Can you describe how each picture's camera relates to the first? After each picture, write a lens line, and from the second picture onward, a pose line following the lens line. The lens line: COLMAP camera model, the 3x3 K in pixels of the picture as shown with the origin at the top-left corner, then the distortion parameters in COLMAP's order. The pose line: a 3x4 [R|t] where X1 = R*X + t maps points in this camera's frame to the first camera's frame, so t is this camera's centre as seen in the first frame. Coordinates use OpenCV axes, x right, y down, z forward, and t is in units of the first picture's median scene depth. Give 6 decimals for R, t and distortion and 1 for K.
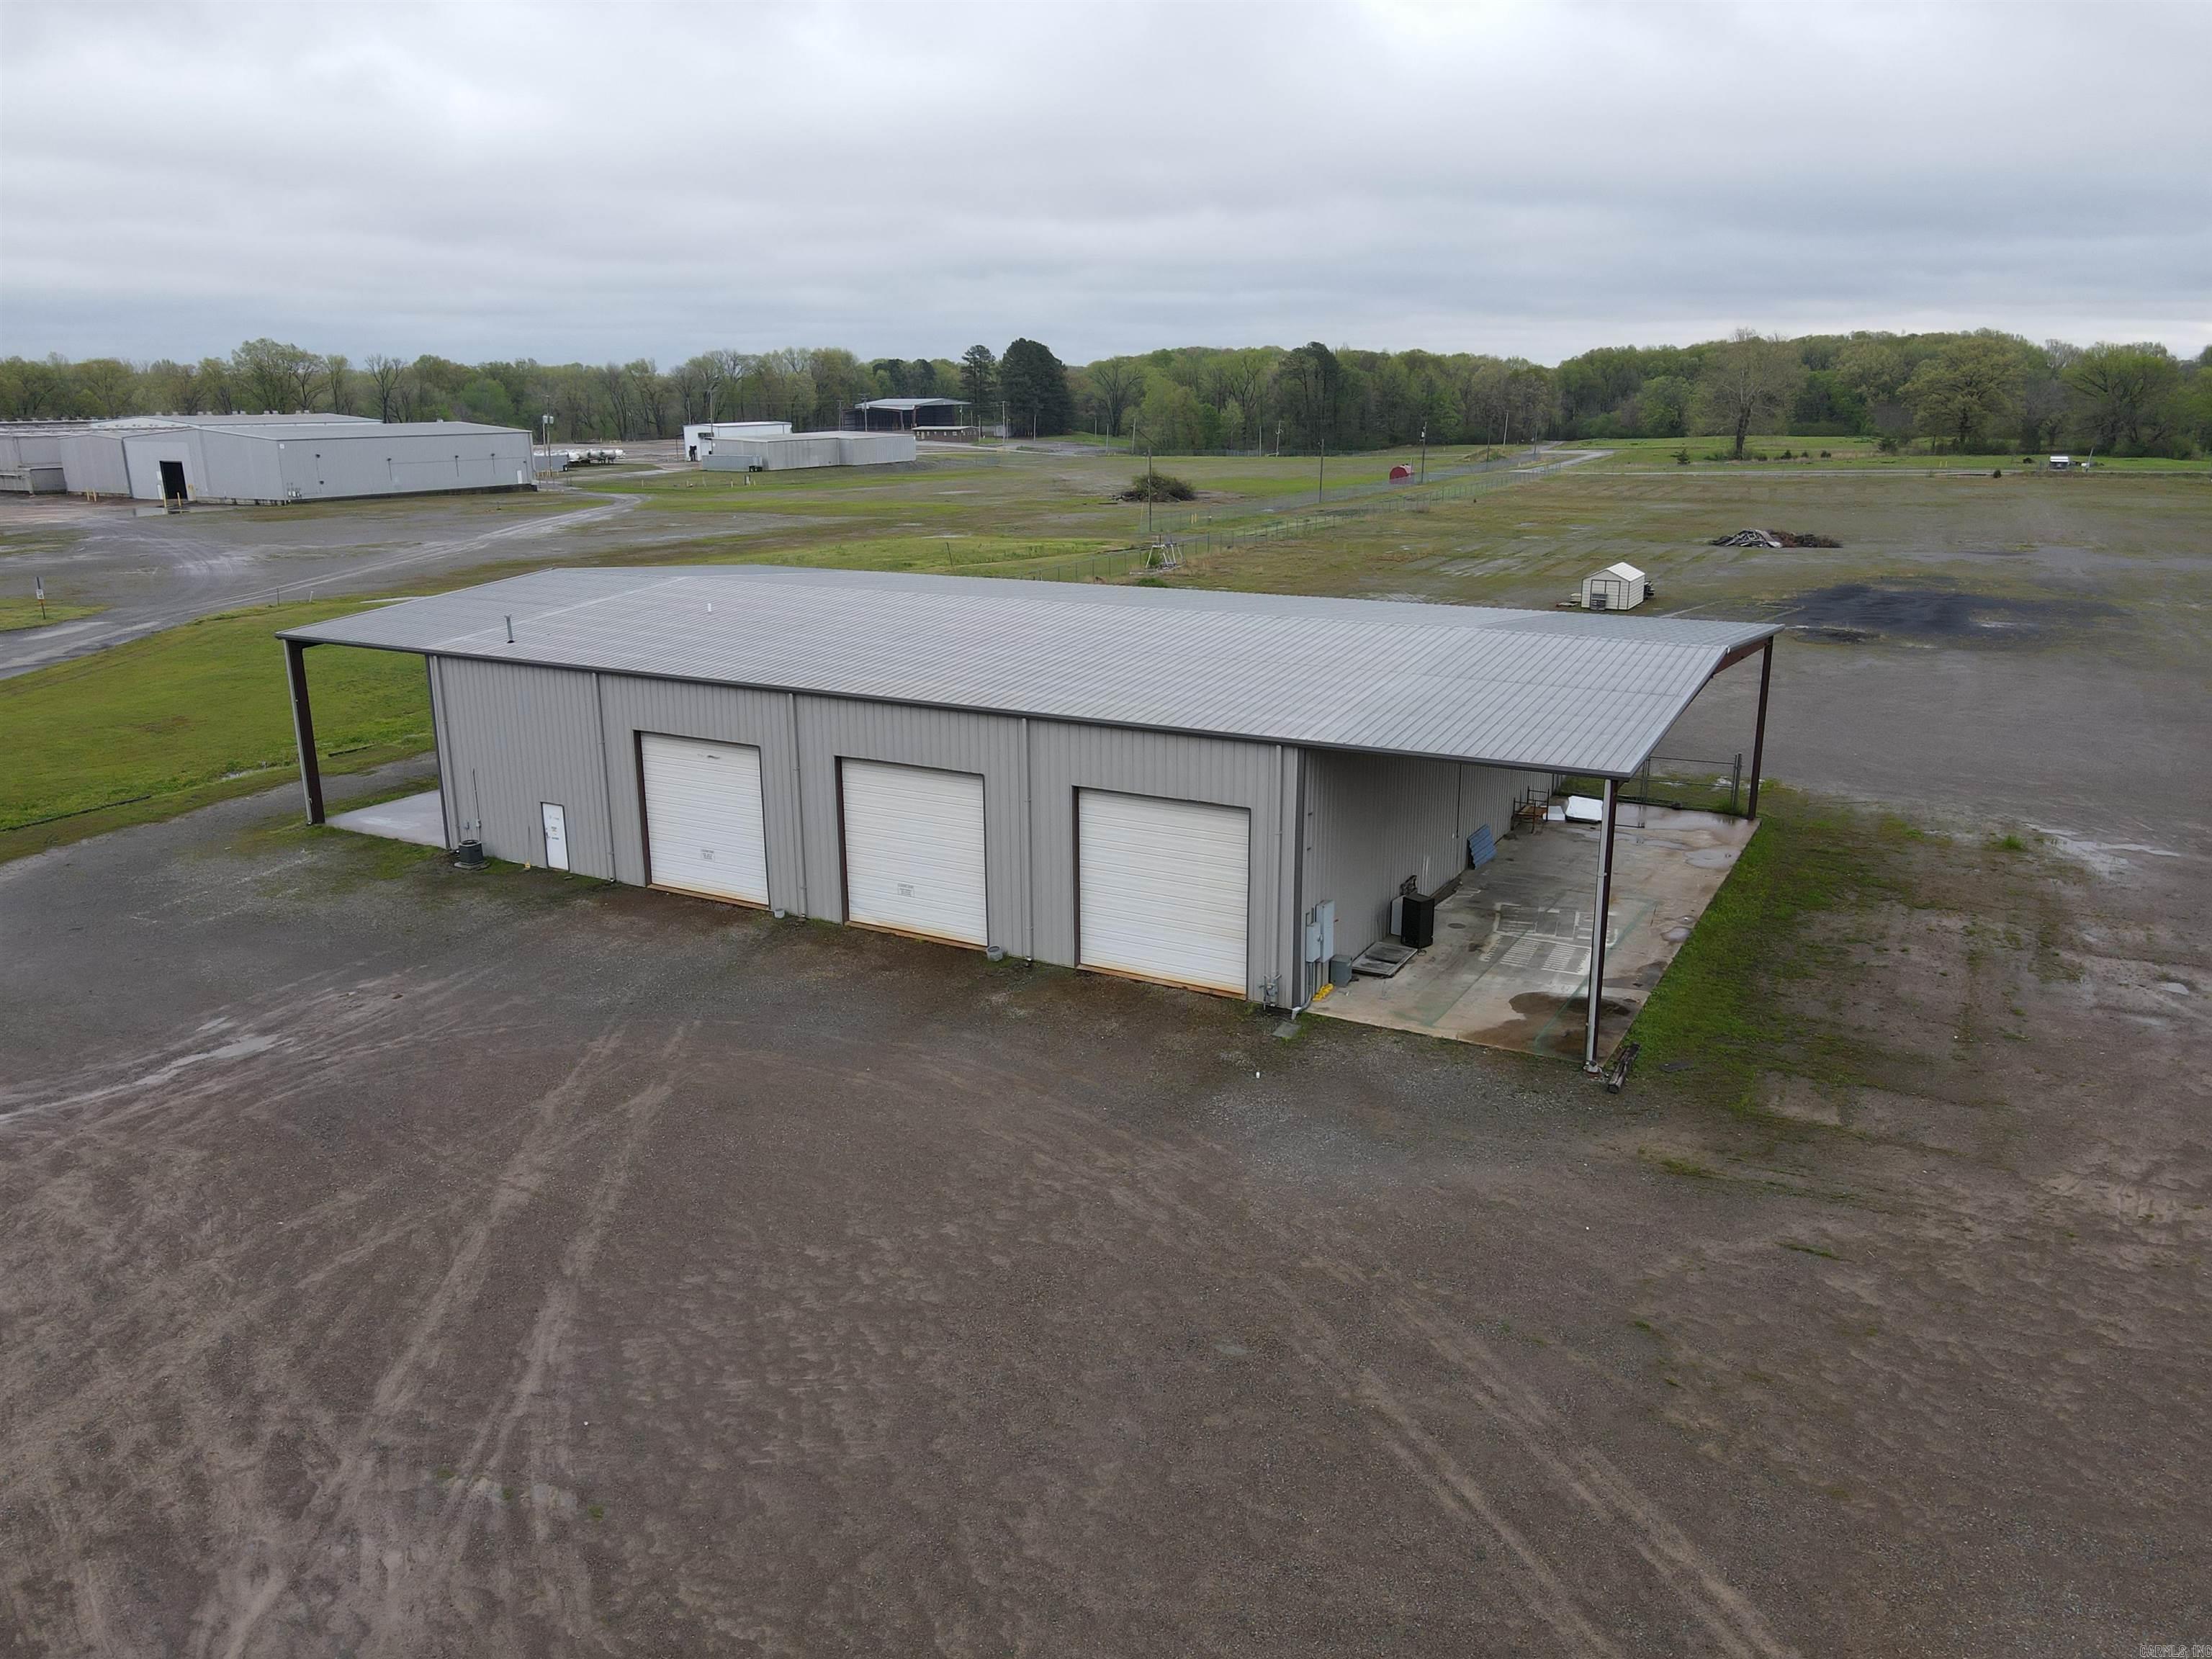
lens RADIAL K [[1626.3, 0, 1092.6], [0, 1626.3, 828.0], [0, 0, 1]] dist [0.005498, 0.020247]
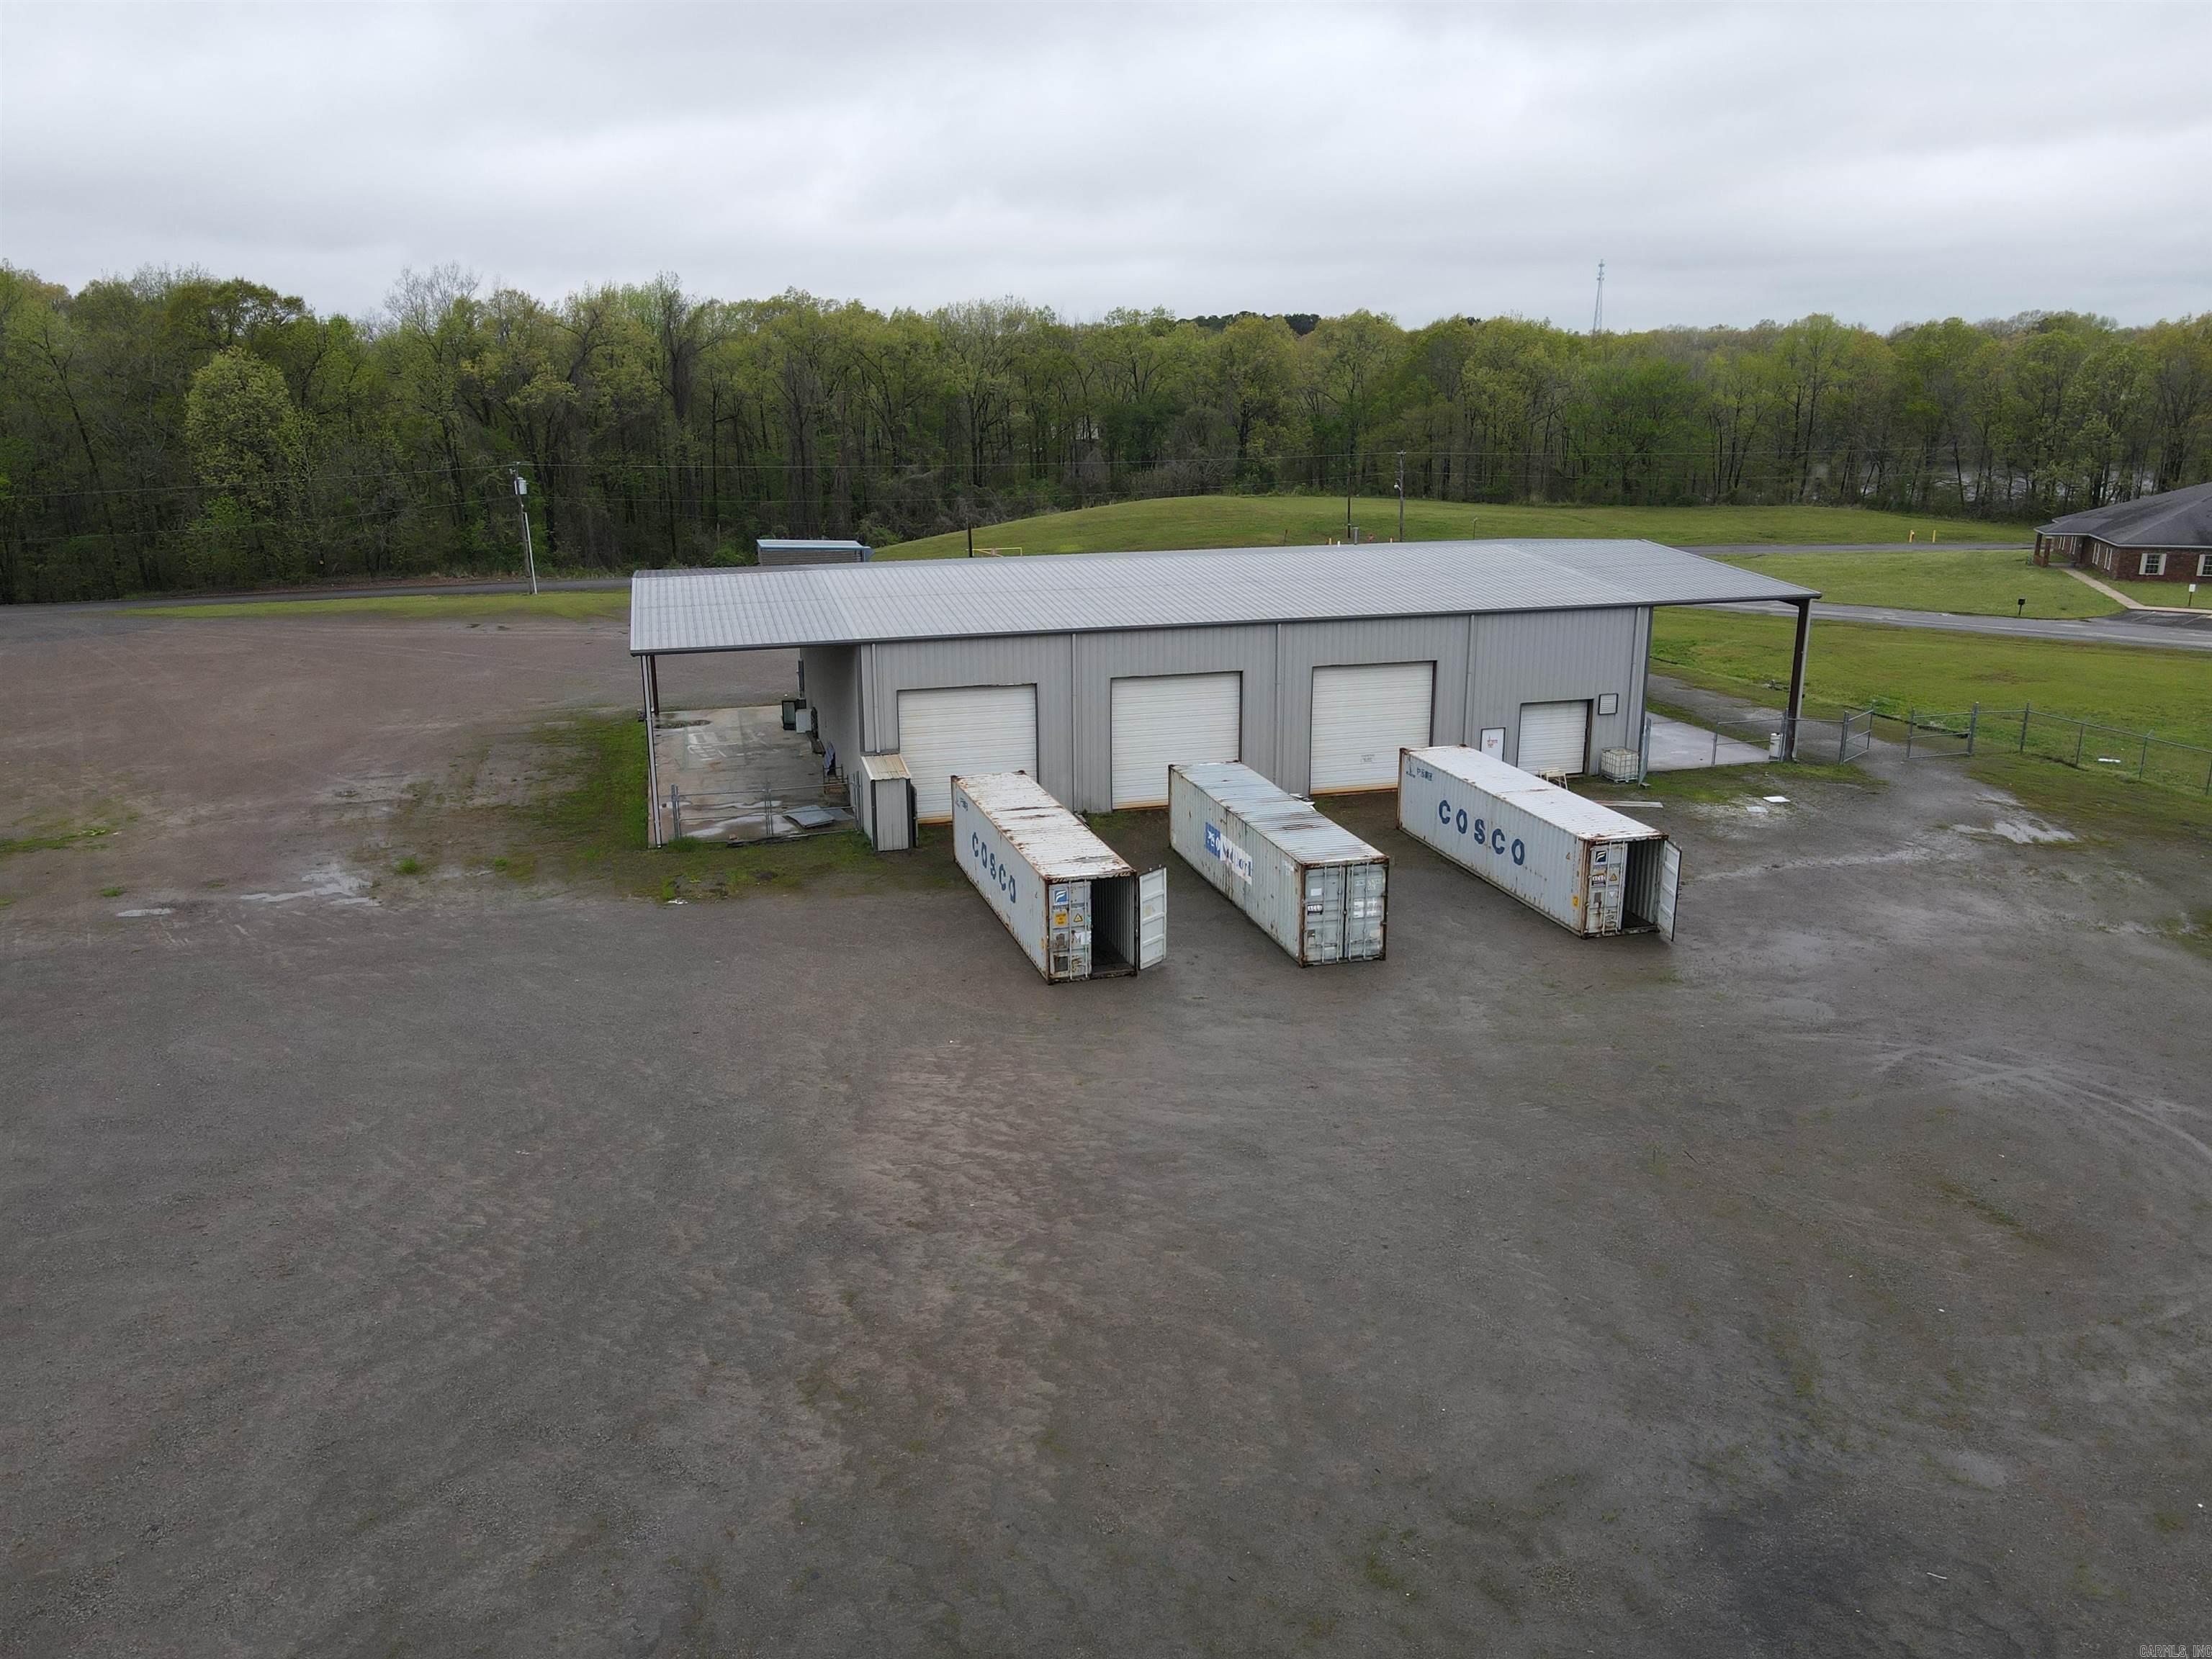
lens RADIAL K [[1626.3, 0, 1094.9], [0, 1626.3, 824.1], [0, 0, 1]] dist [0.005498, 0.020247]
pose [[-0.717040, 0.196046, -0.668894, 1.093633], [-0.168693, 0.882296, 0.439428, -0.616712], [0.676310, 0.427925, -0.599570, 2.214095]]
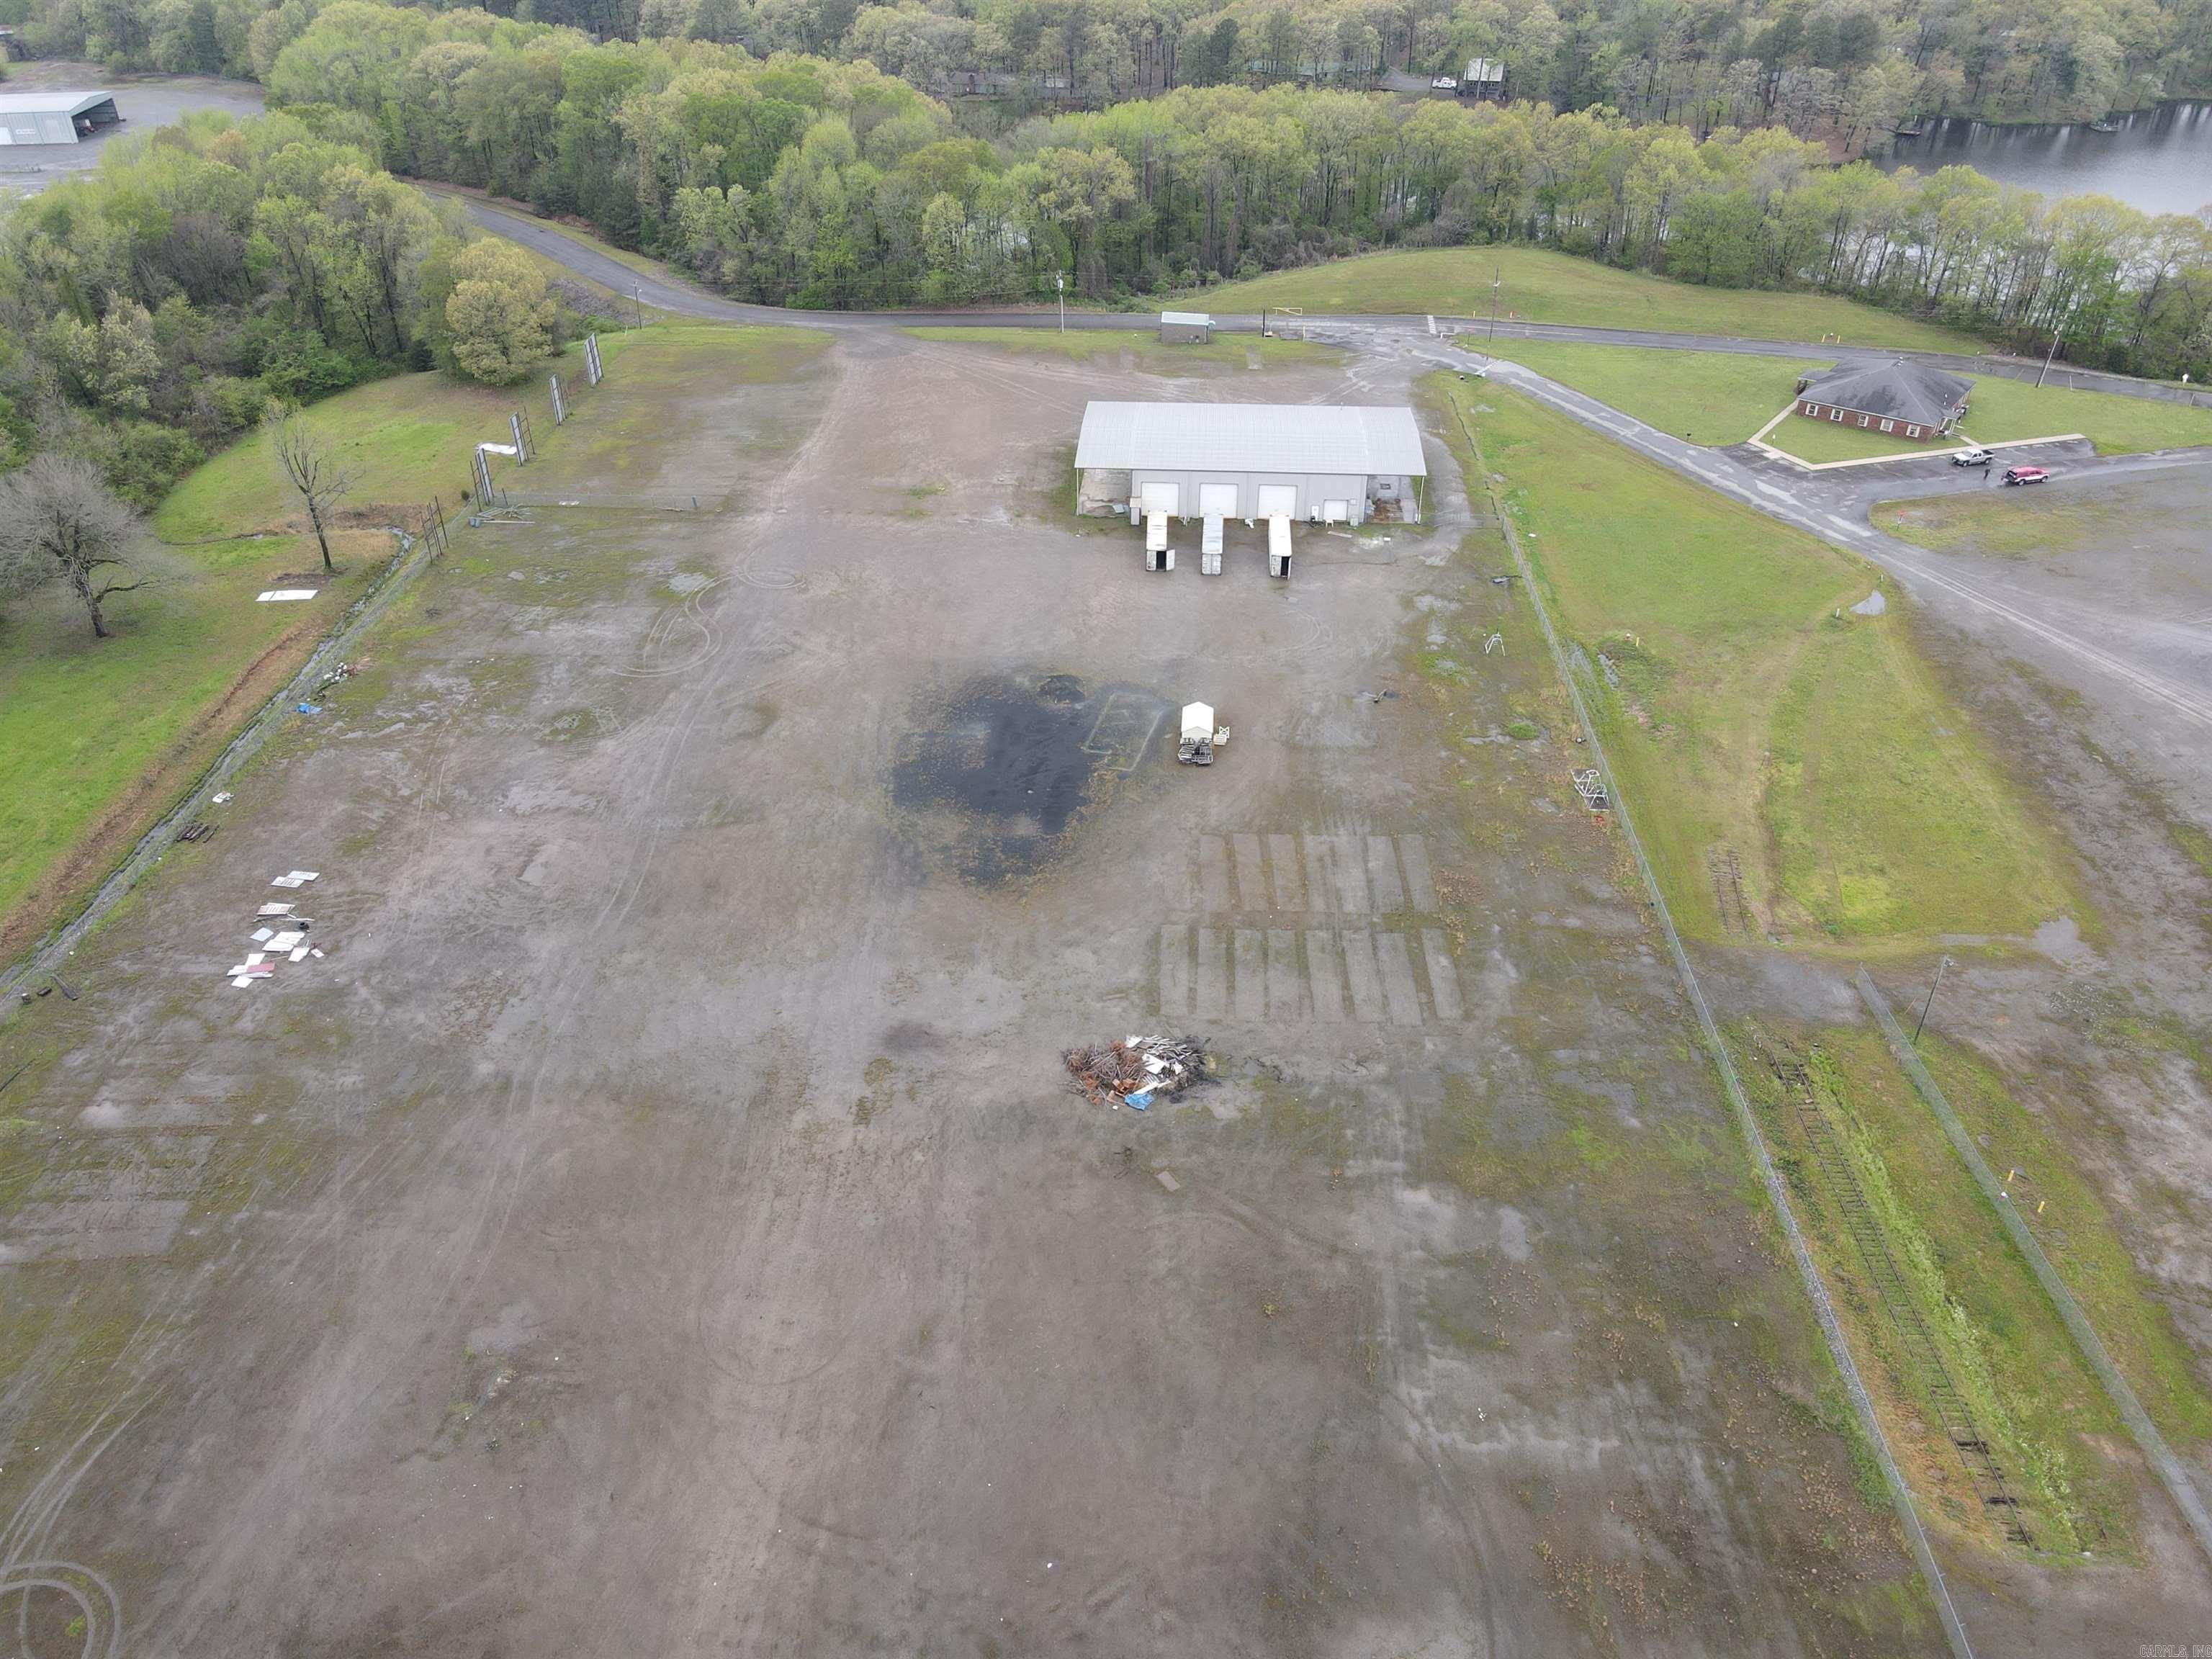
lens RADIAL K [[1626.3, 0, 1100.1], [0, 1626.3, 827.6], [0, 0, 1]] dist [0.005498, 0.020247]
pose [[-0.902882, 0.252579, -0.347861, 2.344974], [-0.101257, 0.661472, 0.743103, -2.954050], [0.417793, 0.706158, -0.571656, 4.664364]]
